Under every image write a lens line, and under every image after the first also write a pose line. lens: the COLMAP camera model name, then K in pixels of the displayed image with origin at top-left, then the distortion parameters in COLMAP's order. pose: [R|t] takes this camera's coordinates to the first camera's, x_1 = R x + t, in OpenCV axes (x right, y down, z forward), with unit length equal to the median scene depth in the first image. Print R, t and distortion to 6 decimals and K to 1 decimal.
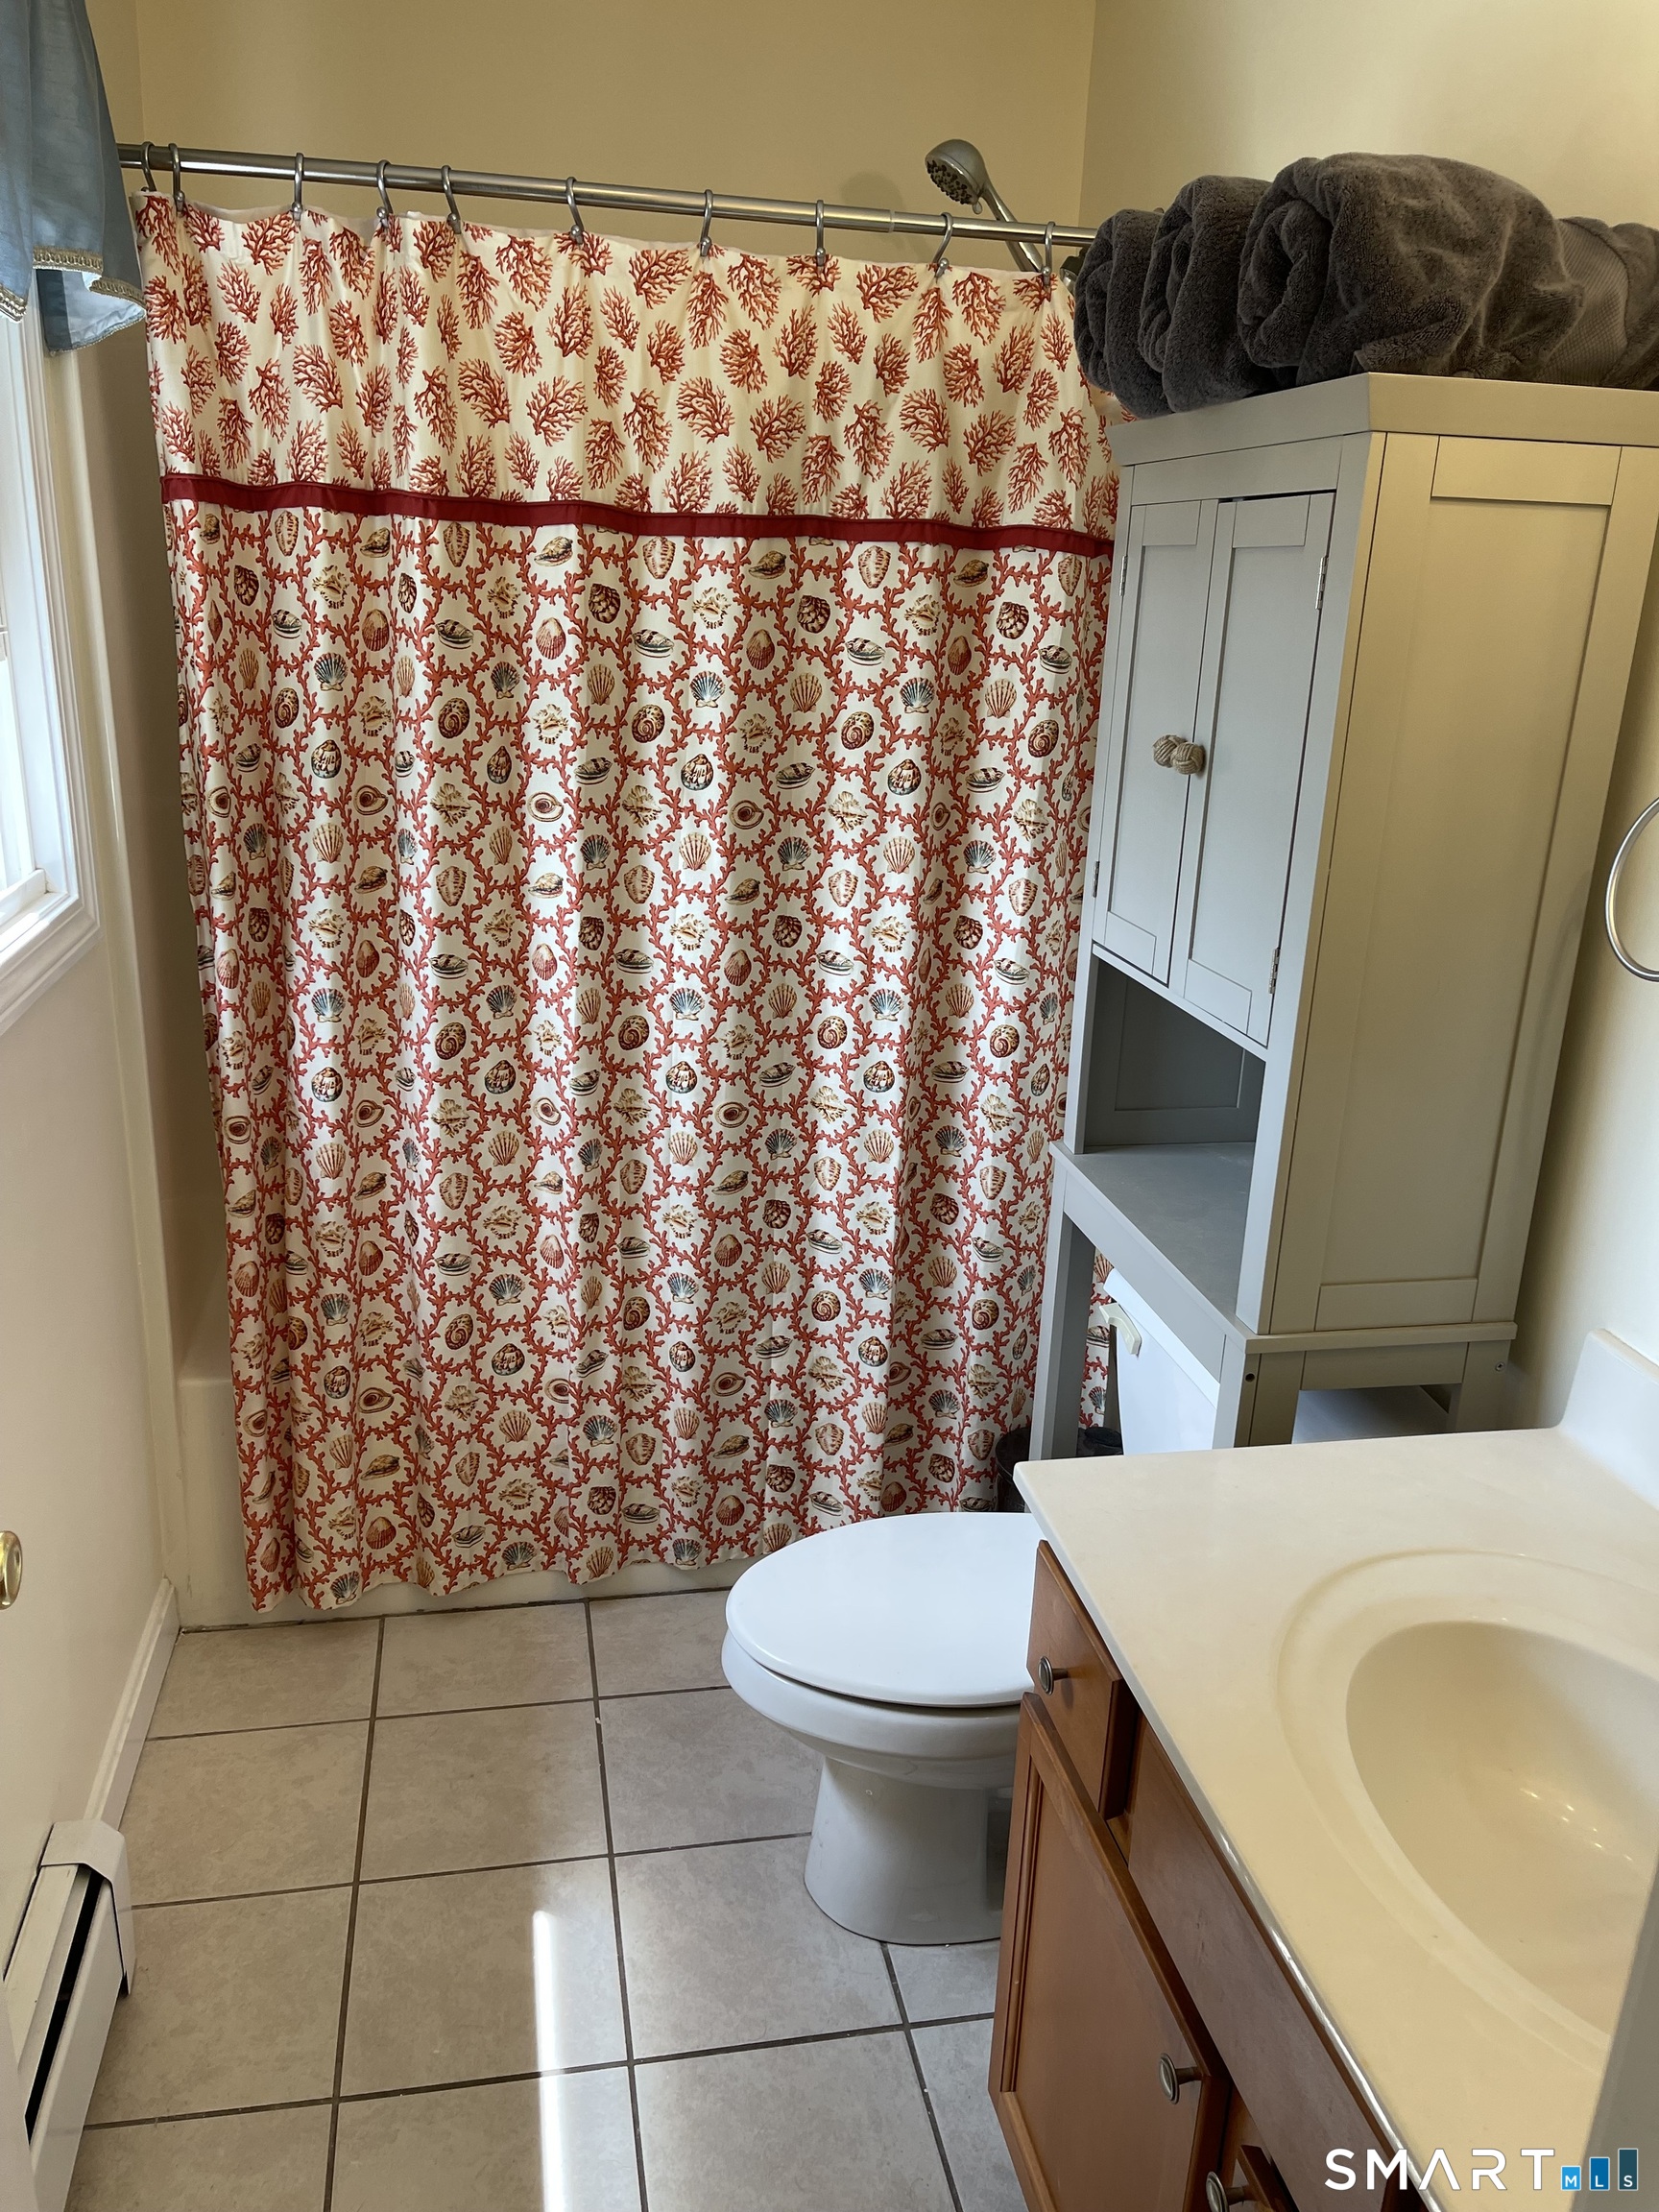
lens RADIAL K [[1657.9, 0, 835.4], [0, 1657.9, 1107.0], [0, 0, 1]] dist [0.055472, -0.076710]
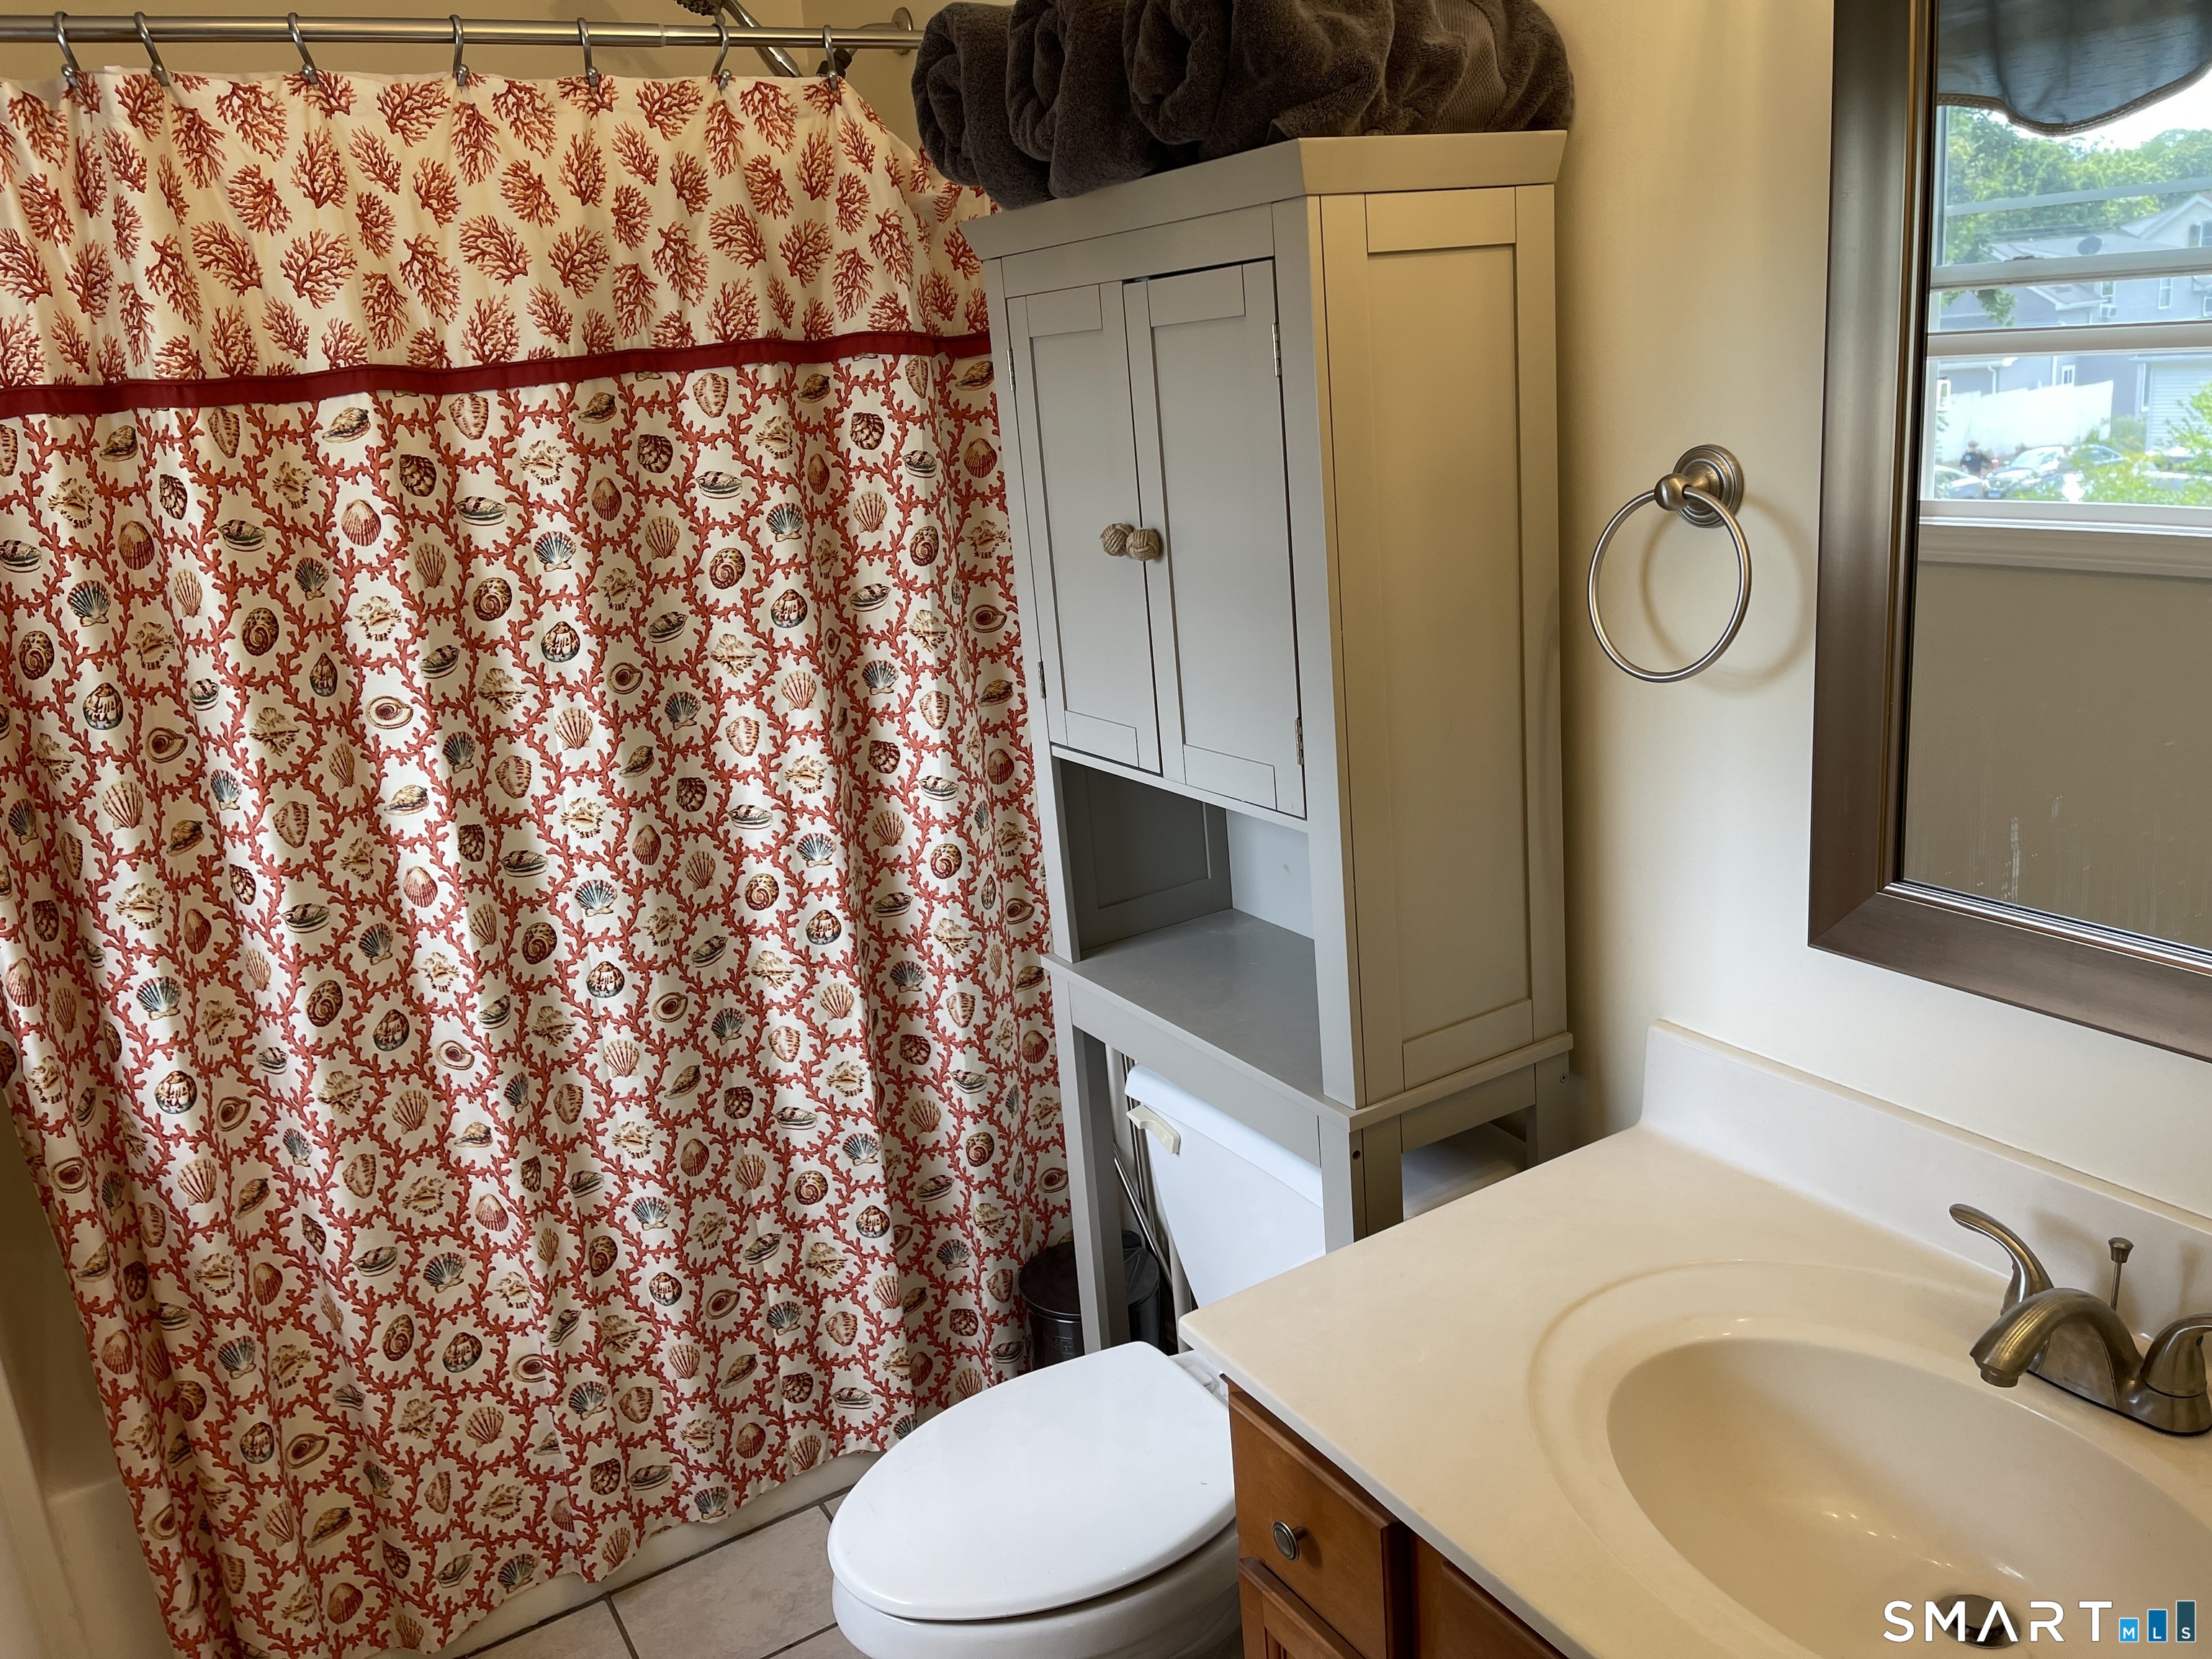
lens RADIAL K [[1657.9, 0, 1093.9], [0, 1657.9, 795.8], [0, 0, 1]] dist [0.055472, -0.076710]
pose [[0.934307, -0.202806, 0.293156, -0.096587], [0.219875, 0.975178, -0.026125, -0.035314], [-0.280581, 0.088867, 0.955708, 0.072686]]
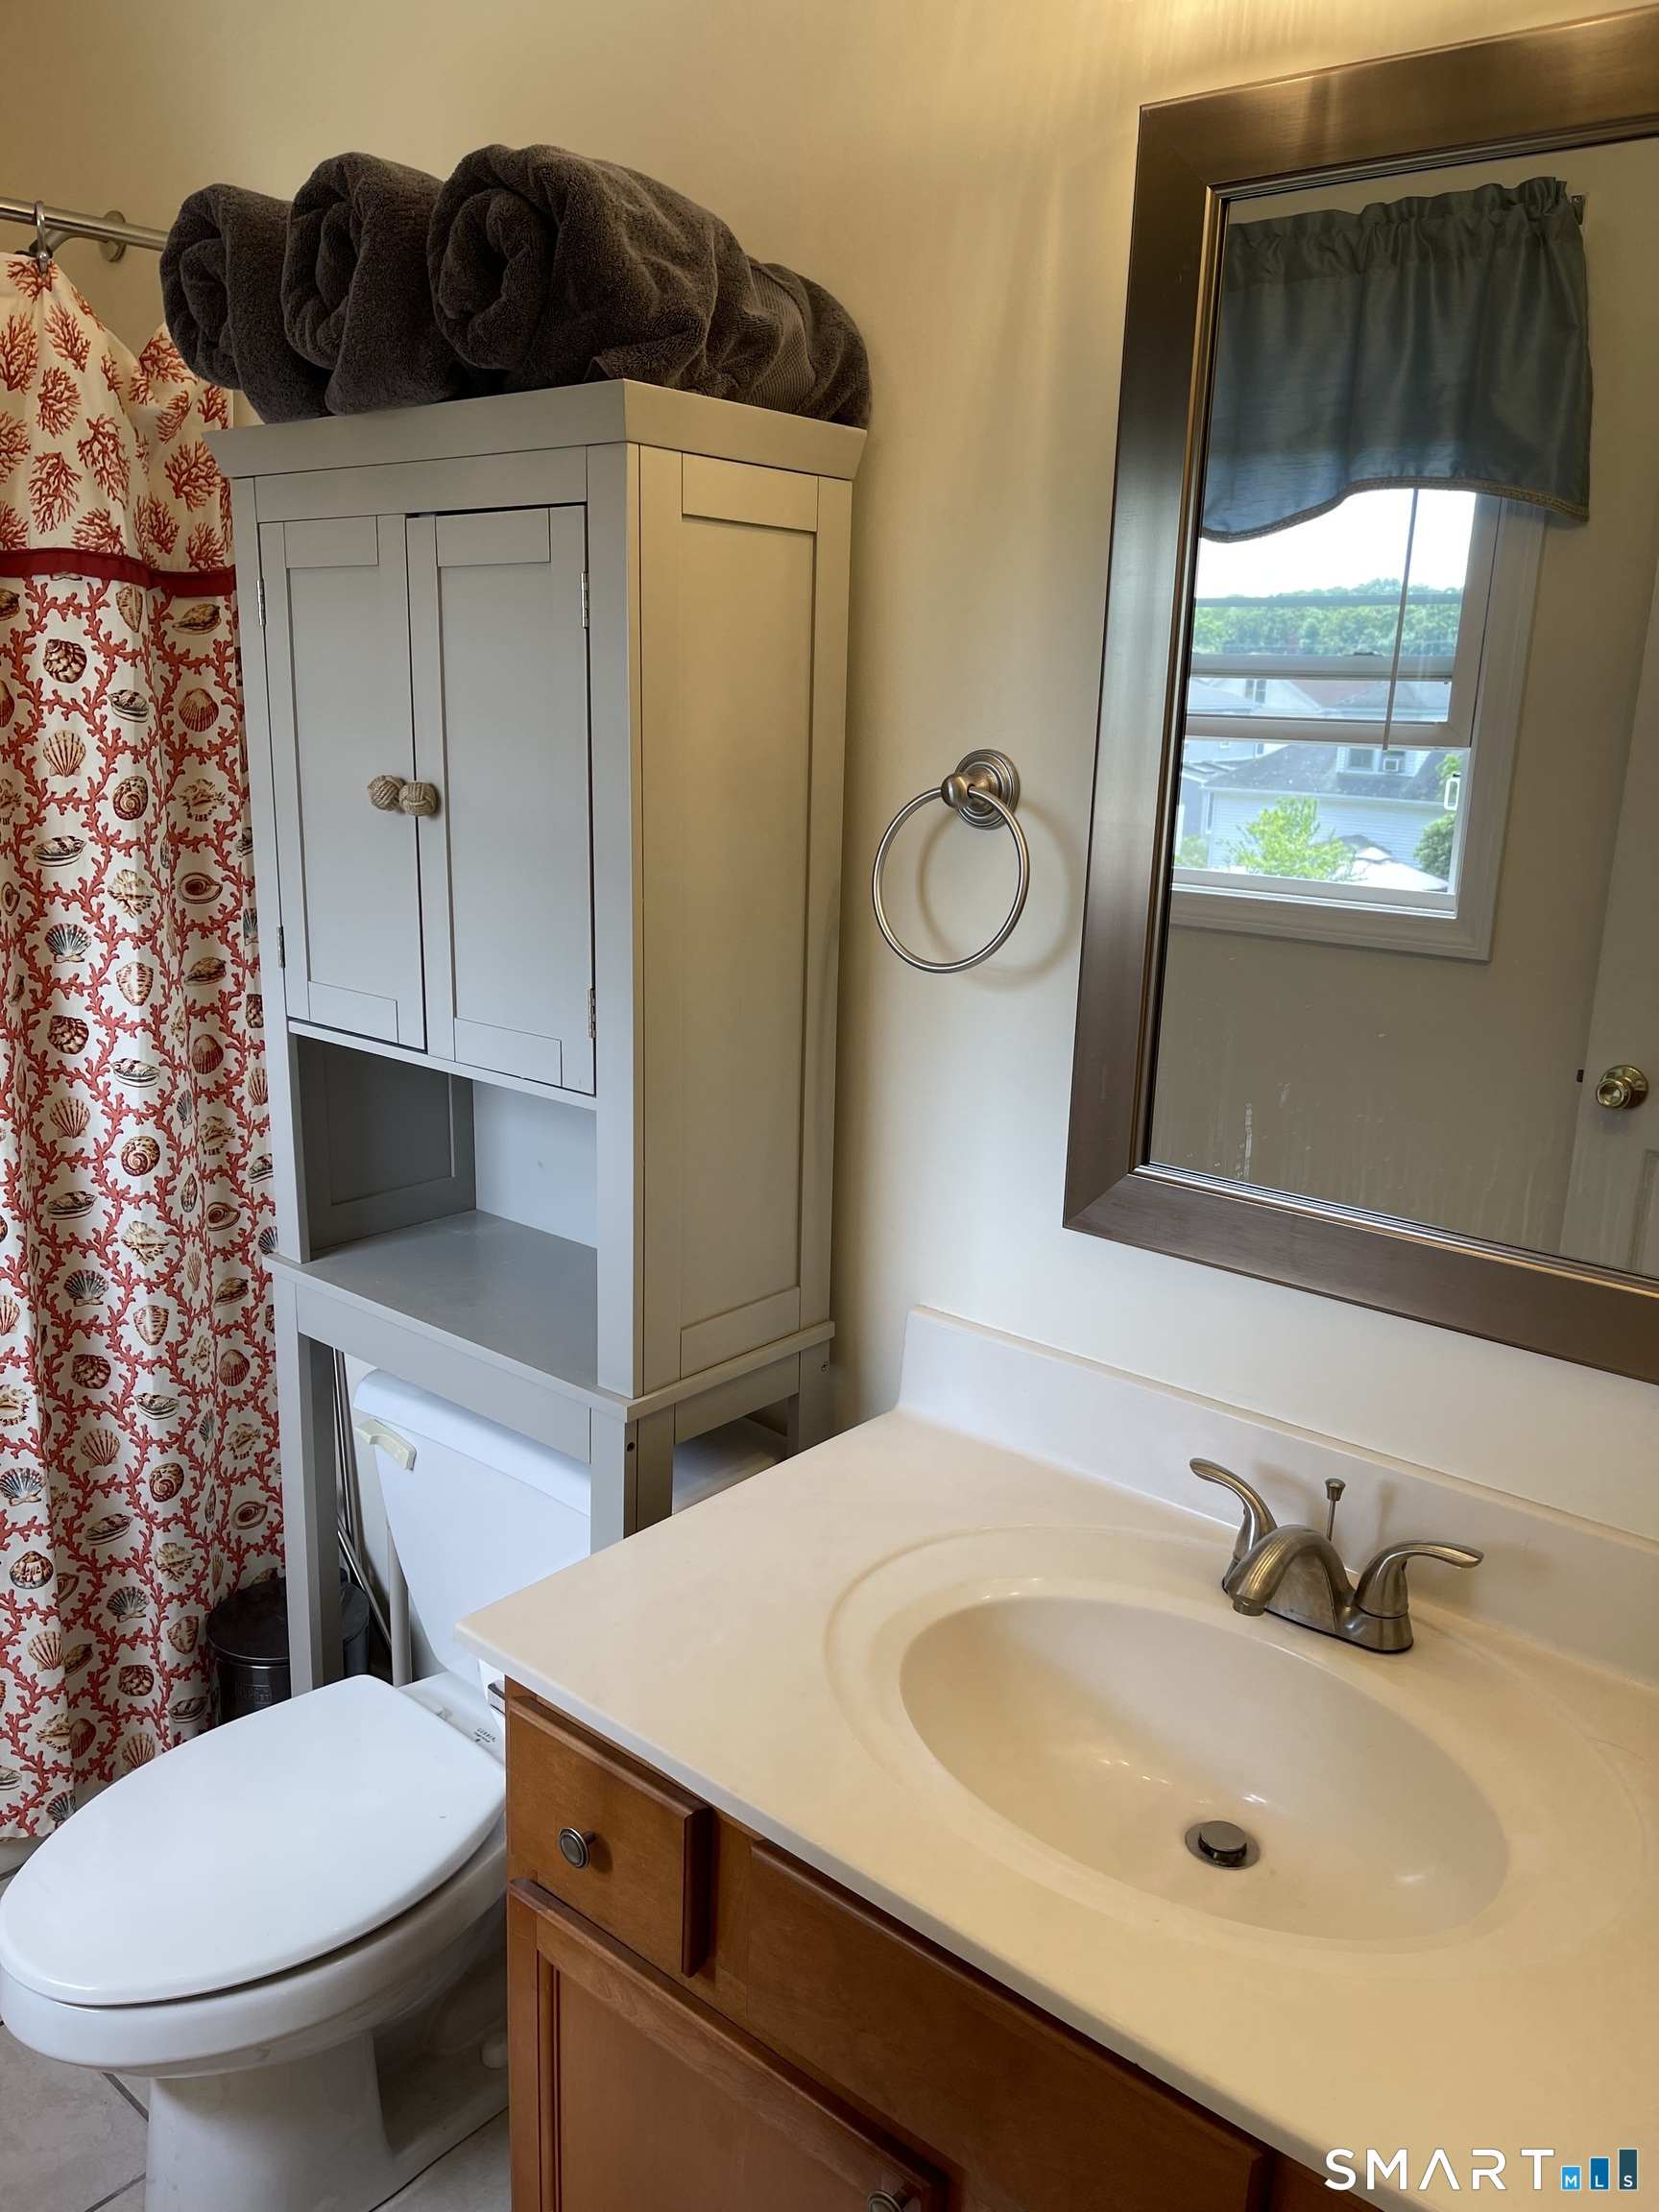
lens RADIAL K [[1657.9, 0, 843.5], [0, 1657.9, 1107.0], [0, 0, 1]] dist [0.055472, -0.076710]
pose [[0.782592, -0.166223, 0.599932, -0.132830], [0.190907, 0.981342, 0.022868, -0.016648], [-0.592540, 0.096635, 0.799724, 0.119101]]
